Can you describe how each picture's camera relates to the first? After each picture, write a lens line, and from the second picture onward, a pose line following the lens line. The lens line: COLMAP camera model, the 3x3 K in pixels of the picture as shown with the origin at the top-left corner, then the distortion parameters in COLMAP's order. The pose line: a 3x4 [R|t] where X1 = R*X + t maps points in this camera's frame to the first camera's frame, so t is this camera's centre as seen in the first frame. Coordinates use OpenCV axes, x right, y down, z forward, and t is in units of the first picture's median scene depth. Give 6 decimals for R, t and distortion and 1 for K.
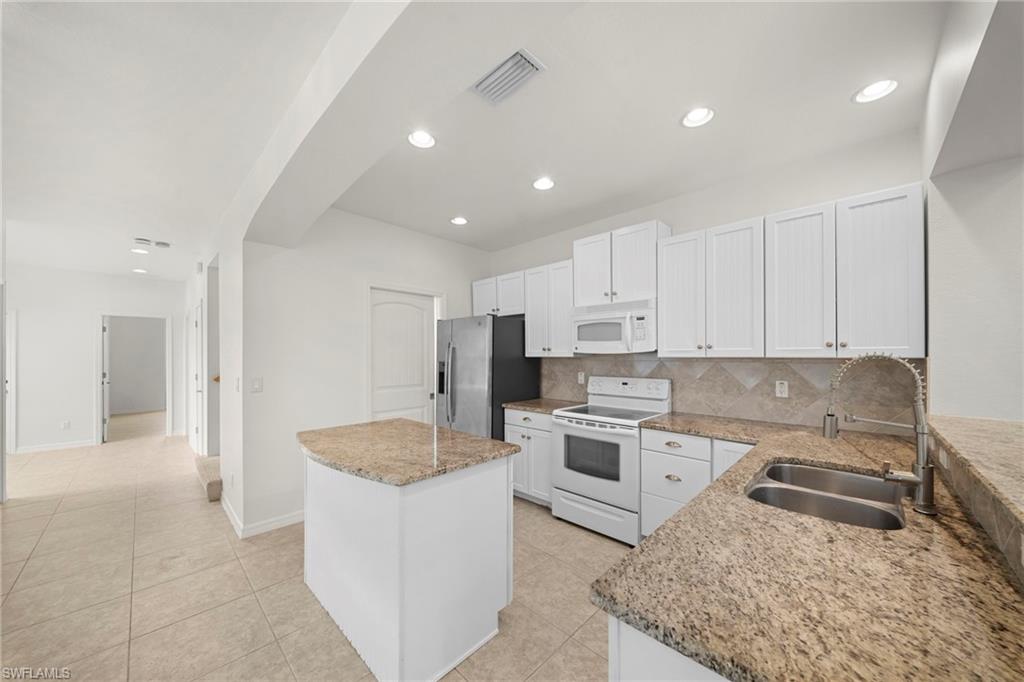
lens RADIAL K [[358.0, 0, 510.7], [0, 358.0, 353.7], [0, 0, 1]] dist [0.000669, -0.002679]
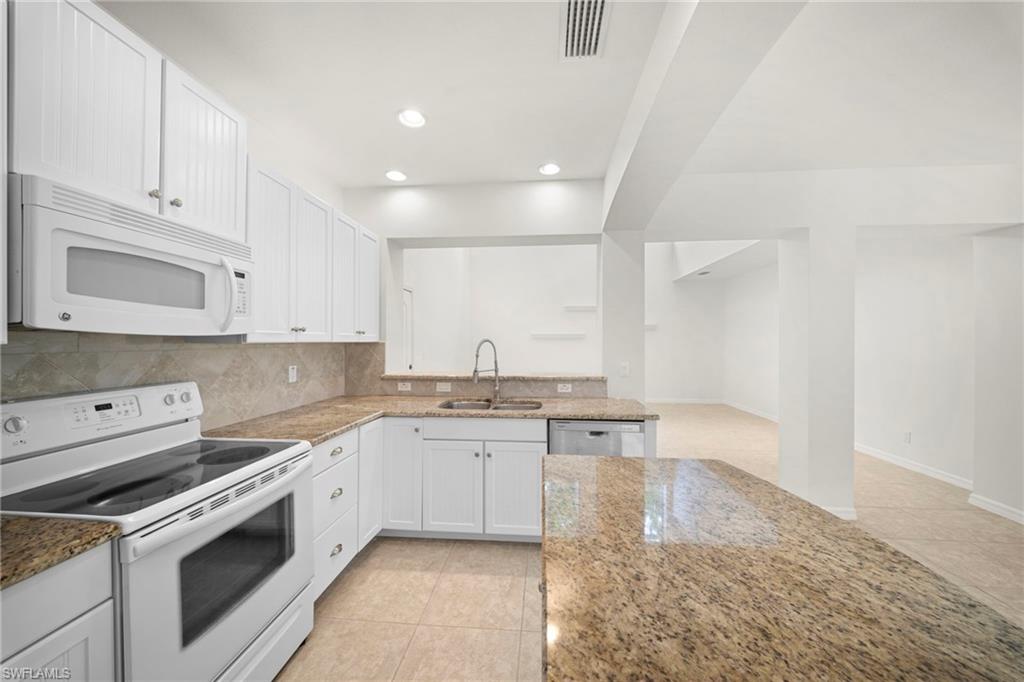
lens RADIAL K [[358.0, 0, 515.5], [0, 358.0, 342.2], [0, 0, 1]] dist [0.000669, -0.002679]
pose [[-0.637687, -0.004720, 0.770281, -0.335366], [-0.005526, 0.999984, 0.001553, 0.004877], [-0.770276, -0.003266, -0.637703, 0.968339]]
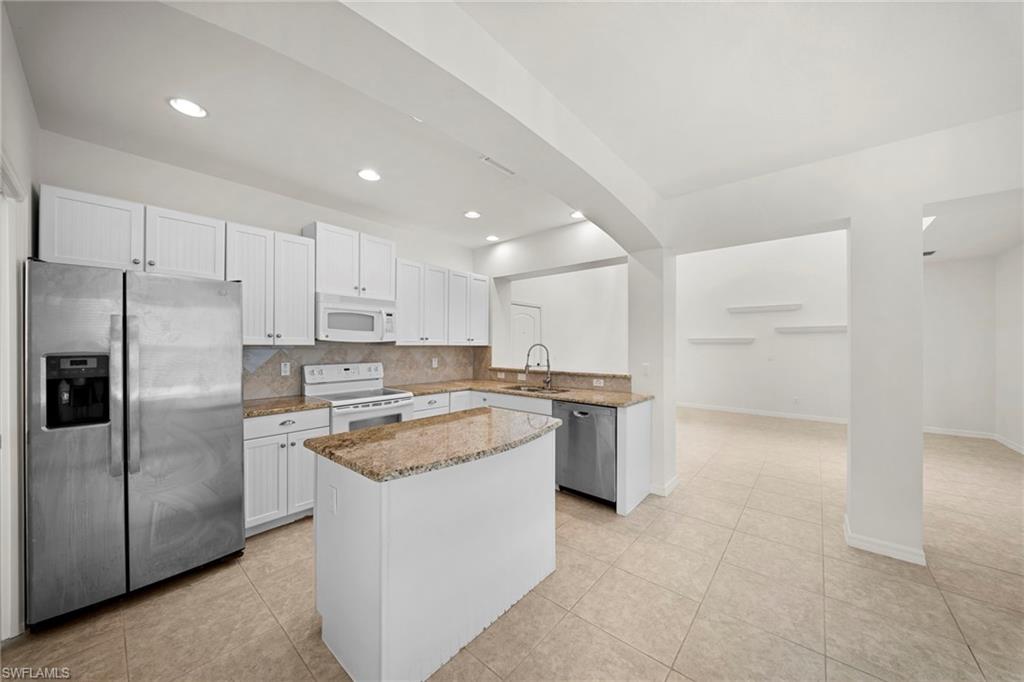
lens RADIAL K [[358.0, 0, 515.6], [0, 358.0, 342.5], [0, 0, 1]] dist [0.000669, -0.002679]
pose [[-0.070760, 0.006562, 0.997472, -0.884859], [-0.009579, 0.999928, -0.007257, 0.004320], [-0.997447, -0.010068, -0.070692, 0.606606]]
